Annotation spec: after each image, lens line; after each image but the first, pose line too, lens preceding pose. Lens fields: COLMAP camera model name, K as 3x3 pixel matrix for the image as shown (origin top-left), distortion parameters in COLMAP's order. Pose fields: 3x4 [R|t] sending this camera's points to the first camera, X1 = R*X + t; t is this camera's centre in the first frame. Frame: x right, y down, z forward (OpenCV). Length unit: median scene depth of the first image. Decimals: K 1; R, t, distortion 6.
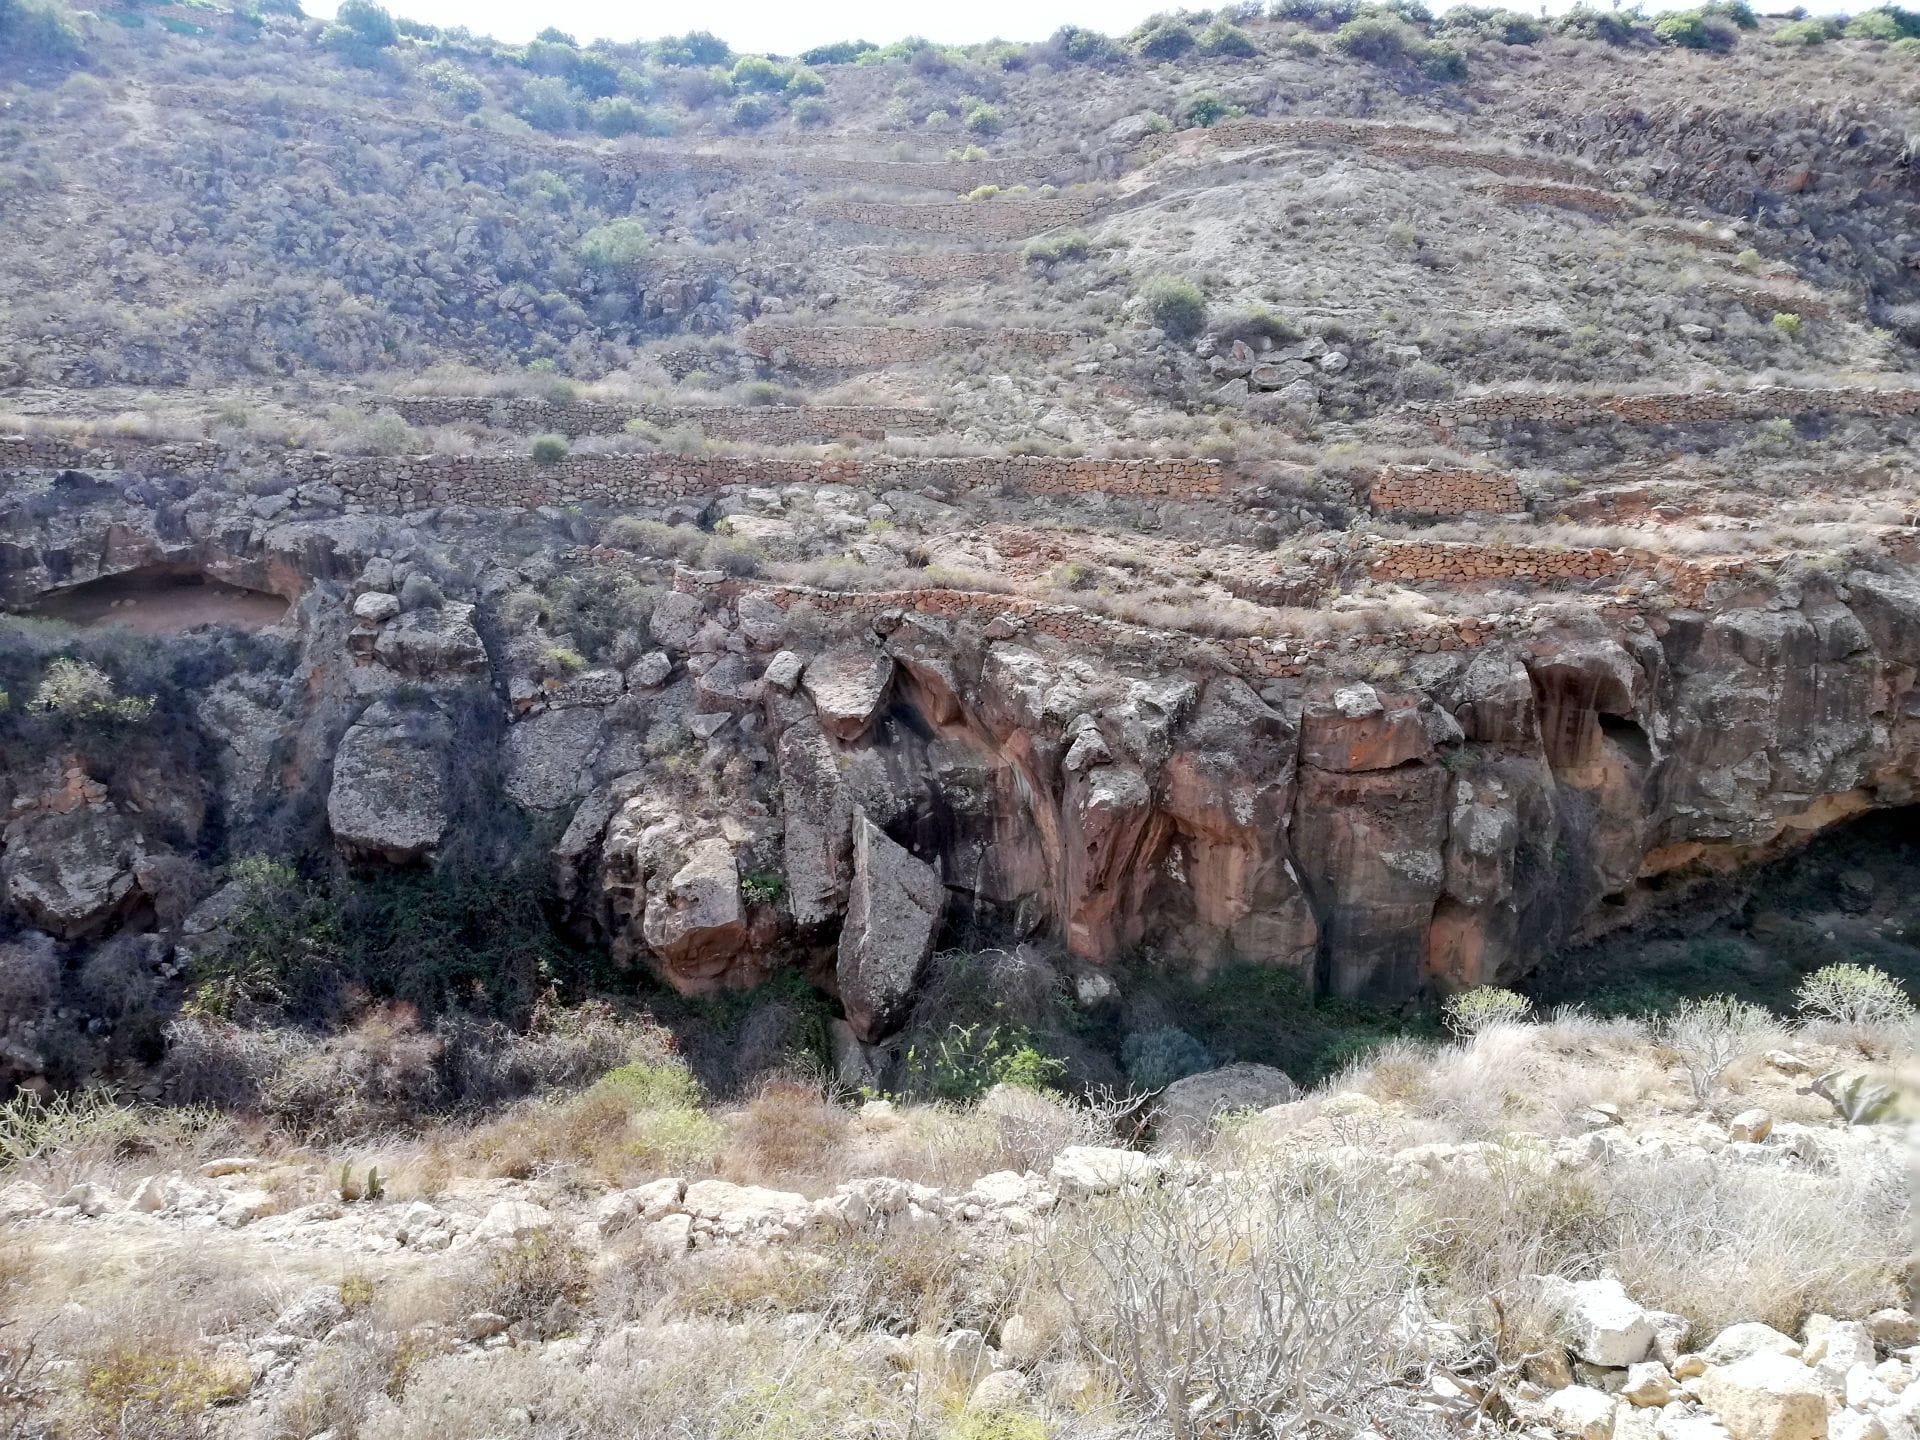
lens RADIAL K [[1426.0, 0, 962.3], [0, 1426.0, 708.5], [0, 0, 1]] dist [0.072836, -0.104997]
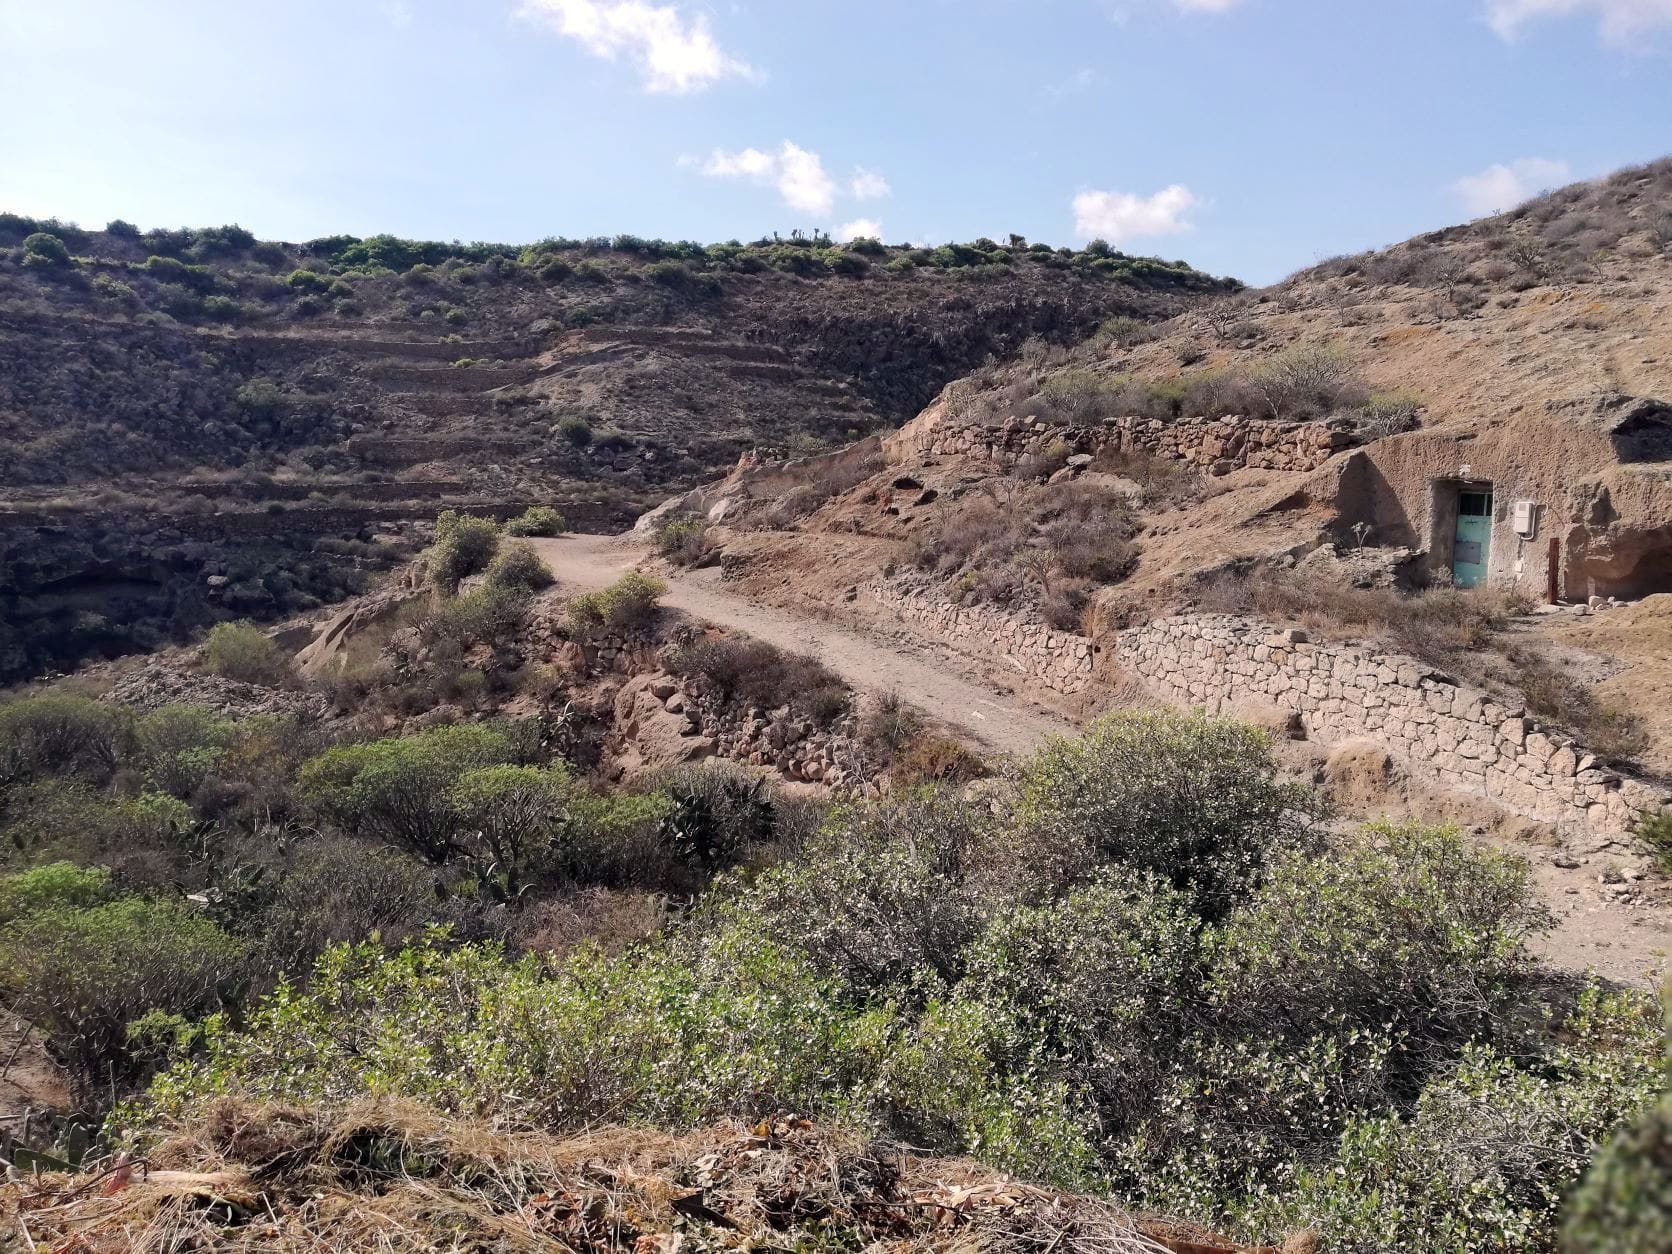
lens RADIAL K [[1241.8, 0, 838.0], [0, 1241.8, 617.0], [0, 0, 1]] dist [0.072836, -0.104997]
pose [[0.938632, -0.065235, 0.338696, -0.119862], [0.090902, 0.994023, -0.060463, 0.128328], [-0.332727, 0.087541, 0.938951, -0.769501]]
